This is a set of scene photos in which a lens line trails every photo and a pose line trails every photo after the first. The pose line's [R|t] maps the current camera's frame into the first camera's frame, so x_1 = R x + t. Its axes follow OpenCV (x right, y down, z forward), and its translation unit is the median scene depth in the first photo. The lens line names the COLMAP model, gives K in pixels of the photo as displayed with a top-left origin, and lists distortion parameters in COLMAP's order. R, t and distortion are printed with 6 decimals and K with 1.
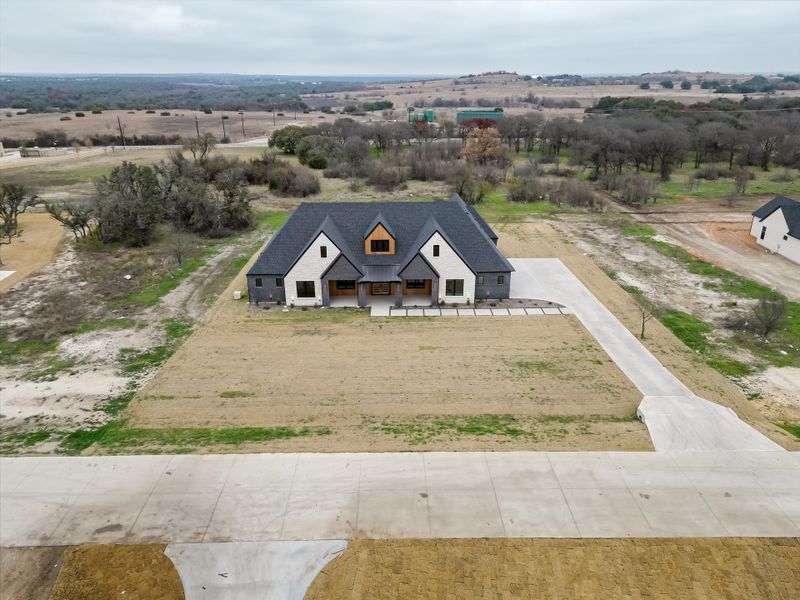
lens RADIAL K [[562.7, 0, 398.4], [0, 562.7, 295.7], [0, 0, 1]] dist [0.063850, -0.047396]
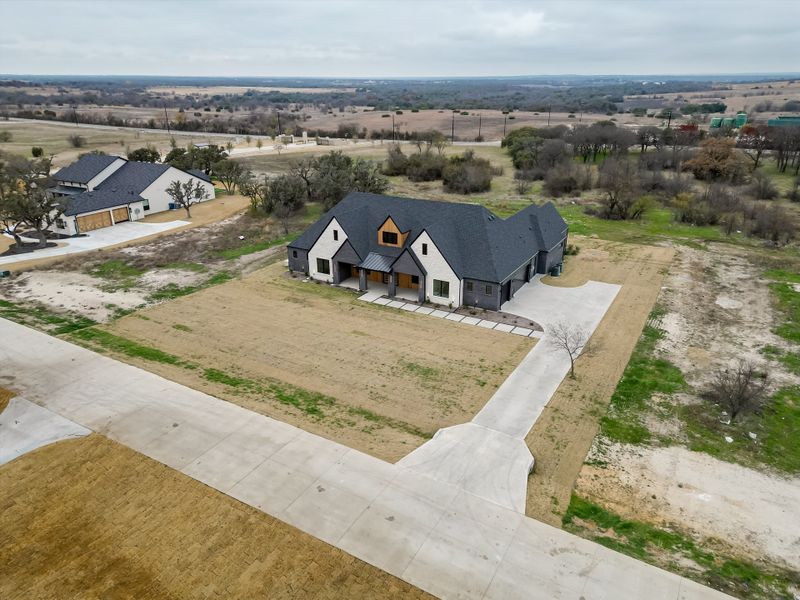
lens RADIAL K [[562.7, 0, 397.4], [0, 562.7, 292.4], [0, 0, 1]] dist [0.063850, -0.047396]
pose [[0.851500, 0.185345, -0.490504, 0.528208], [-0.188580, 0.981100, 0.043356, -0.036663], [0.489269, 0.055582, 0.870360, 0.083782]]
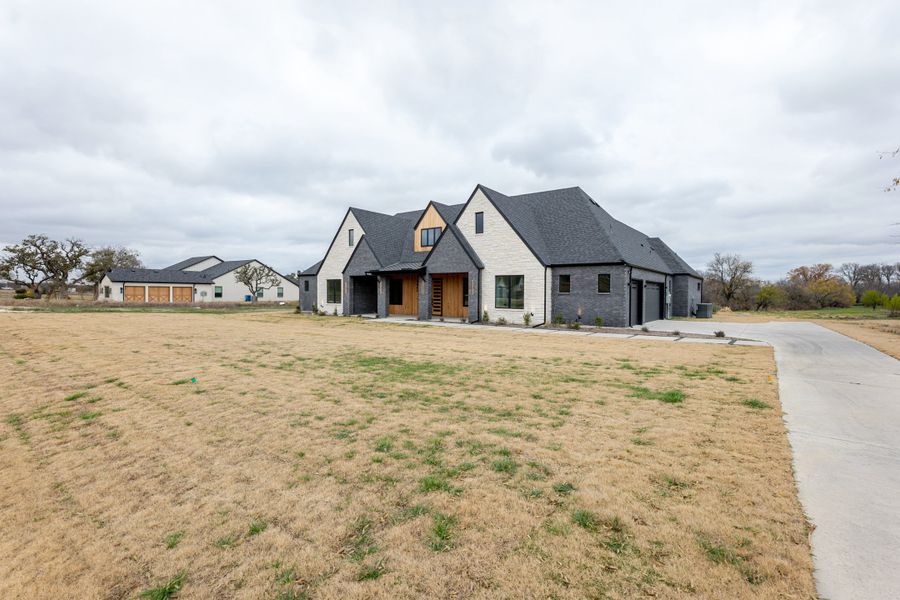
lens RADIAL K [[414.6, 0, 450.4], [0, 414.6, 299.9], [0, 0, 1]] dist [0.005721, 0.000196]
pose [[0.784101, 0.019173, -0.620337, 0.299531], [-0.234639, 0.934495, -0.267700, 0.110790], [0.574569, 0.355459, 0.737237, 0.679970]]
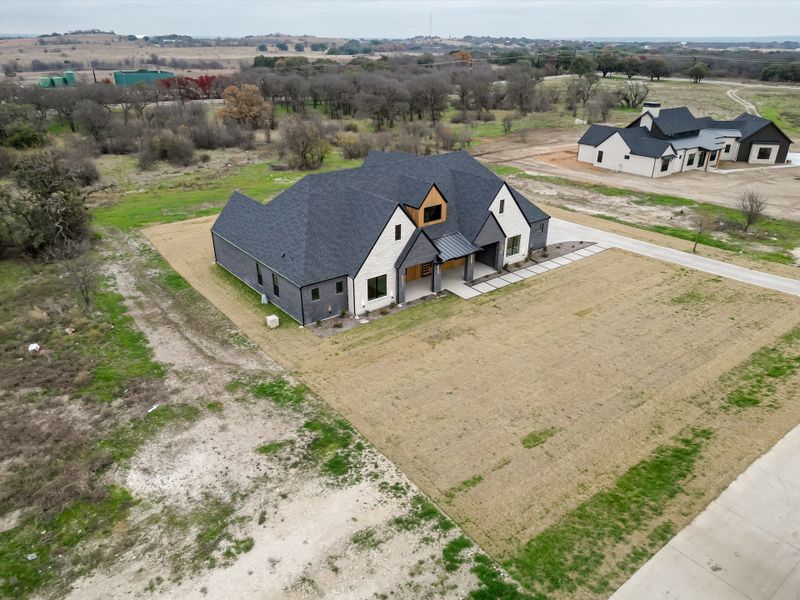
lens RADIAL K [[562.7, 0, 400.5], [0, 562.7, 297.9], [0, 0, 1]] dist [0.063850, -0.047396]
pose [[0.802190, -0.246297, 0.543902, -0.542990], [0.214533, 0.969018, 0.122392, -0.081401], [-0.557195, 0.018503, 0.830175, 0.363974]]
